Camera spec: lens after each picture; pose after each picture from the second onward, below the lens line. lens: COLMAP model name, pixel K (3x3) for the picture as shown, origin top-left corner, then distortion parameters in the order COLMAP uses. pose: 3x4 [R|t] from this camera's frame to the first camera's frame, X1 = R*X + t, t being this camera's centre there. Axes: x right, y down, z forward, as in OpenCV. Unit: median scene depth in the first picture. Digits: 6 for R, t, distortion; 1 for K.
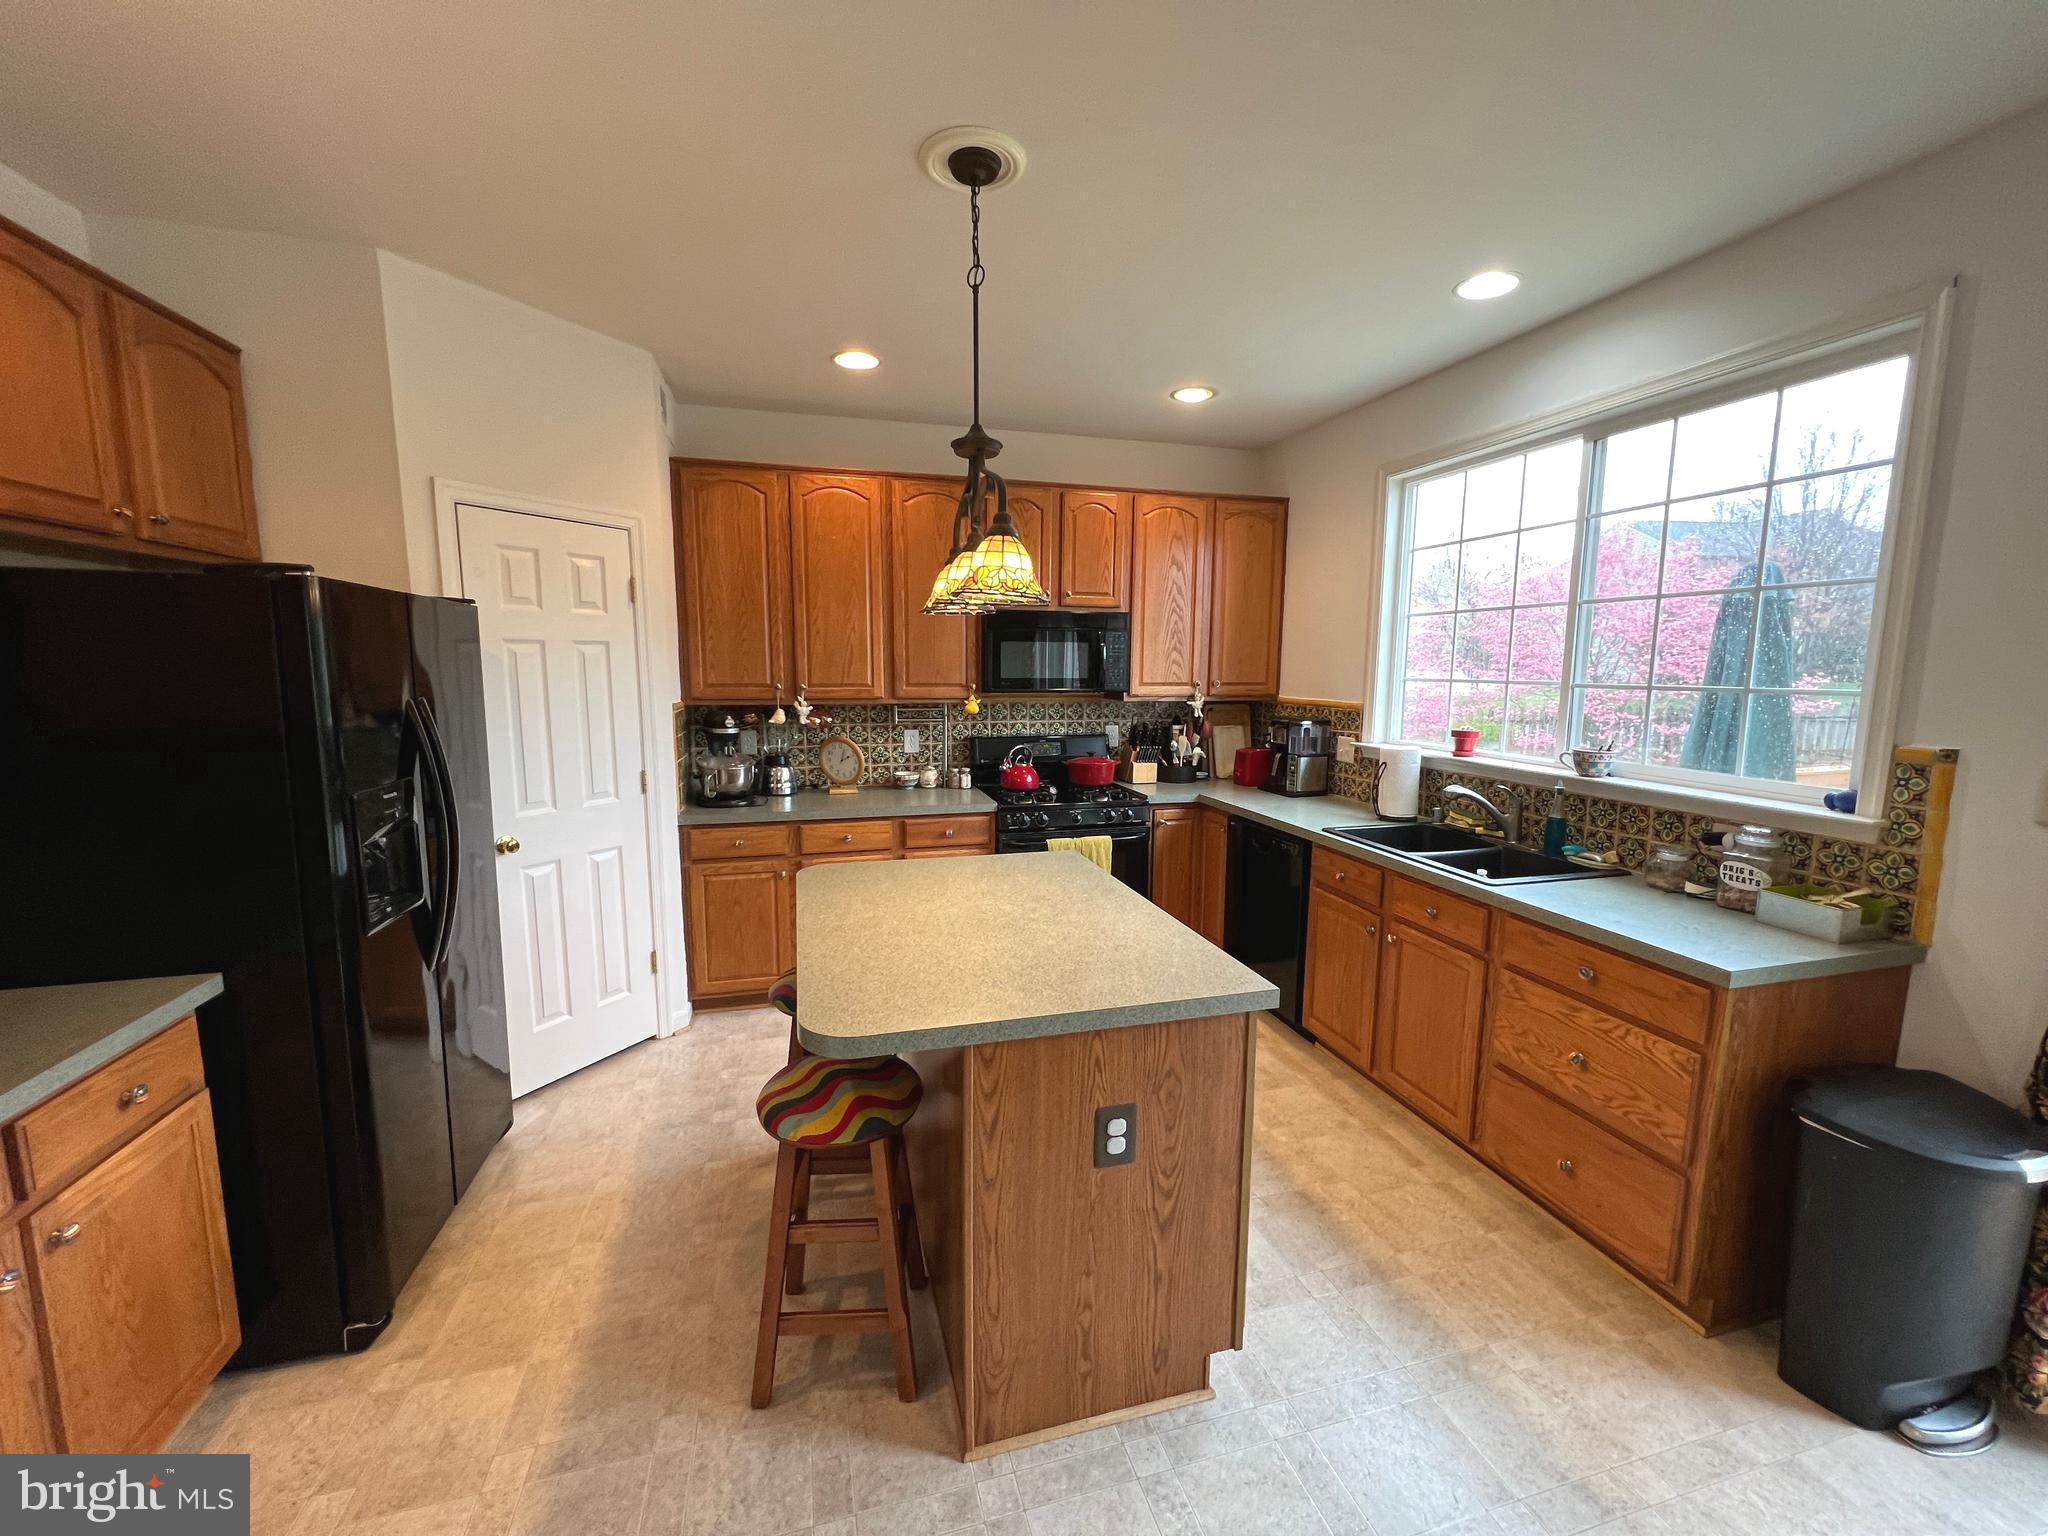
lens RADIAL K [[815.8, 0, 1025.4], [0, 815.8, 769.3], [0, 0, 1]] dist [-0.002155, 0.000335]
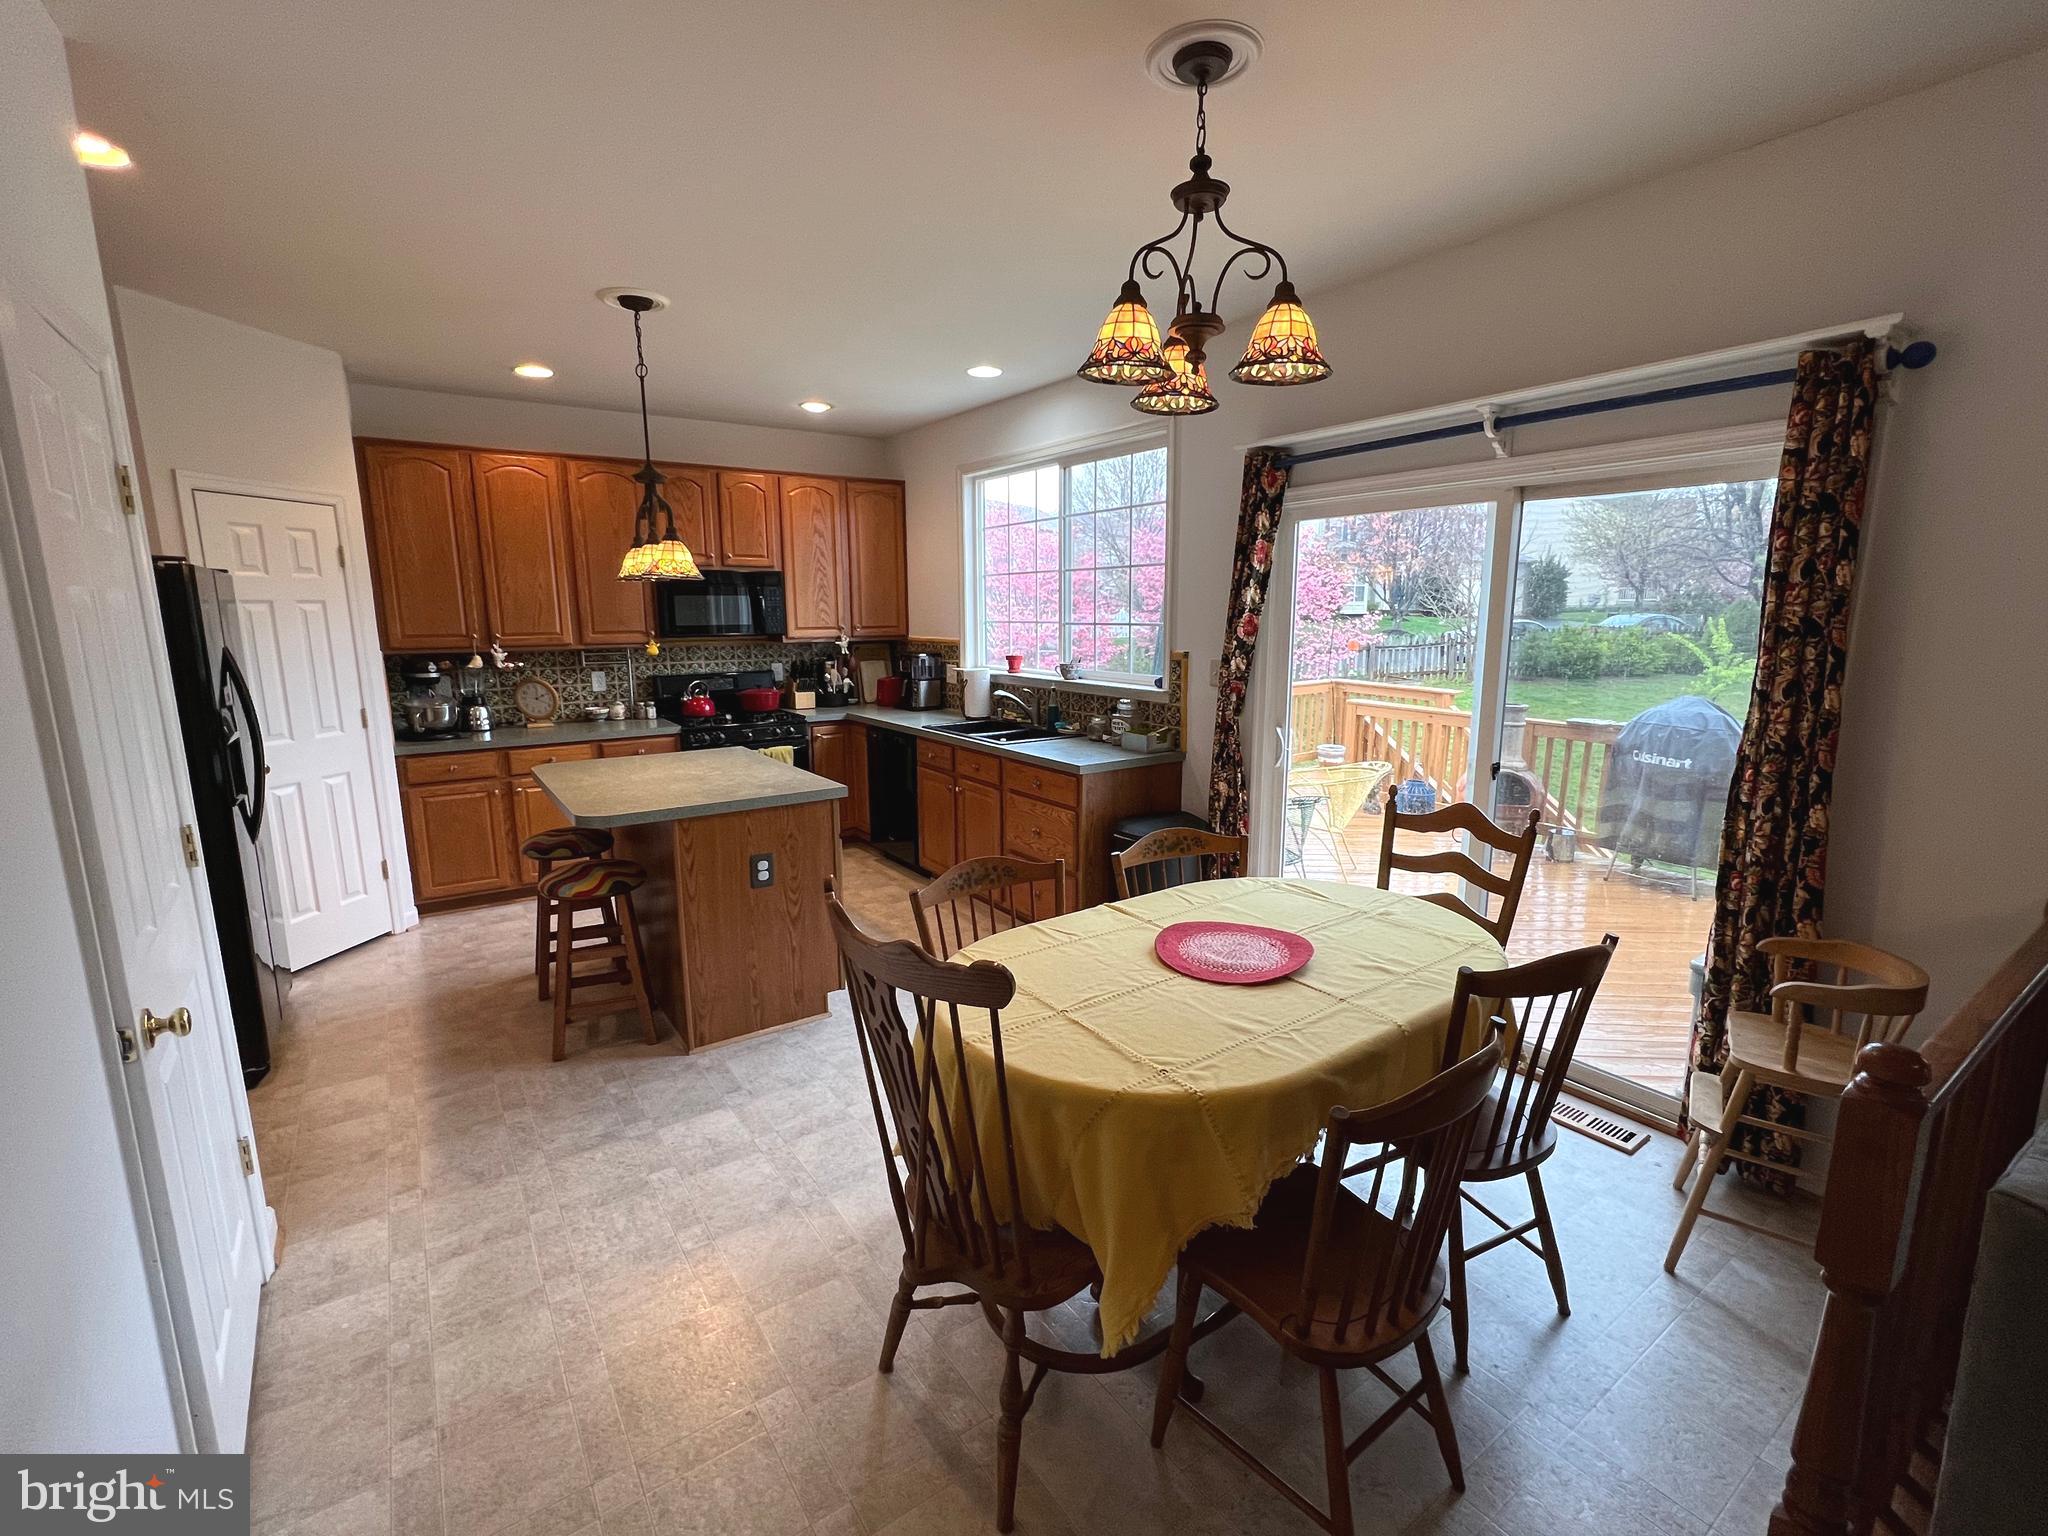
lens RADIAL K [[900.7, 0, 1023.6], [0, 900.7, 771.6], [0, 0, 1]] dist [-0.001595, 0.000103]
pose [[0.943917, -0.070352, 0.322600, 0.012065], [0.054062, 0.996782, 0.059193, 0.061388], [-0.325726, -0.038433, 0.944683, -0.510558]]
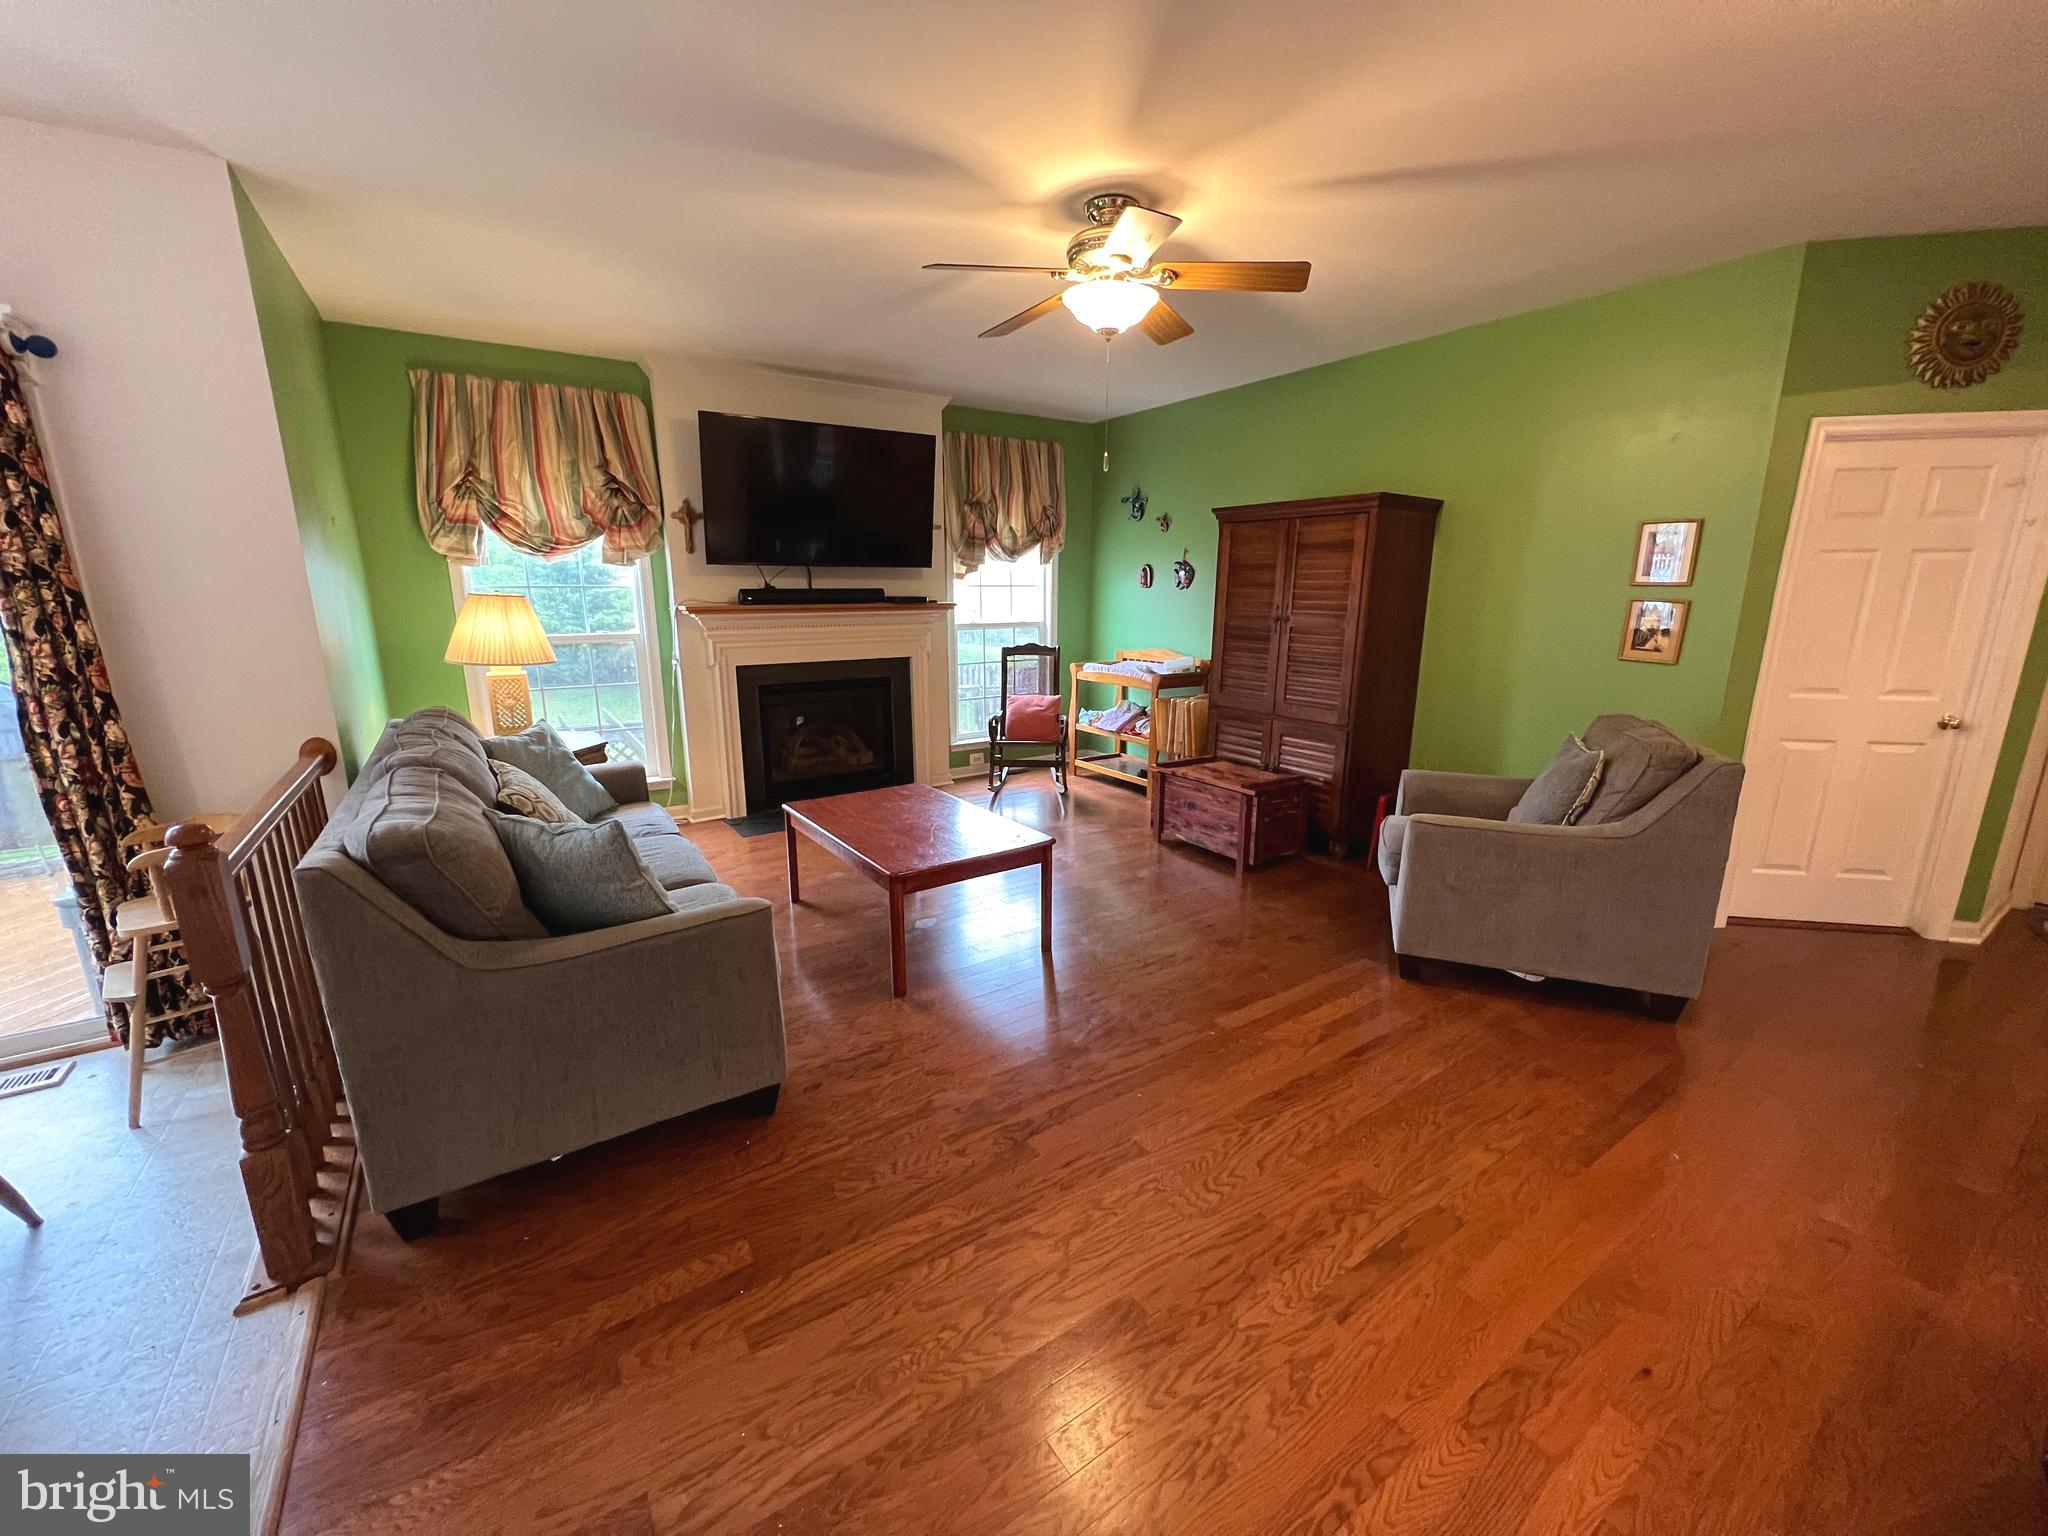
lens RADIAL K [[815.8, 0, 1020.4], [0, 815.8, 770.7], [0, 0, 1]] dist [-0.002155, 0.000335]
pose [[-0.309679, -0.217922, 0.925532, -0.145481], [0.127957, 0.954976, 0.267669, 0.106243], [-0.942192, 0.201320, -0.267852, -0.629693]]
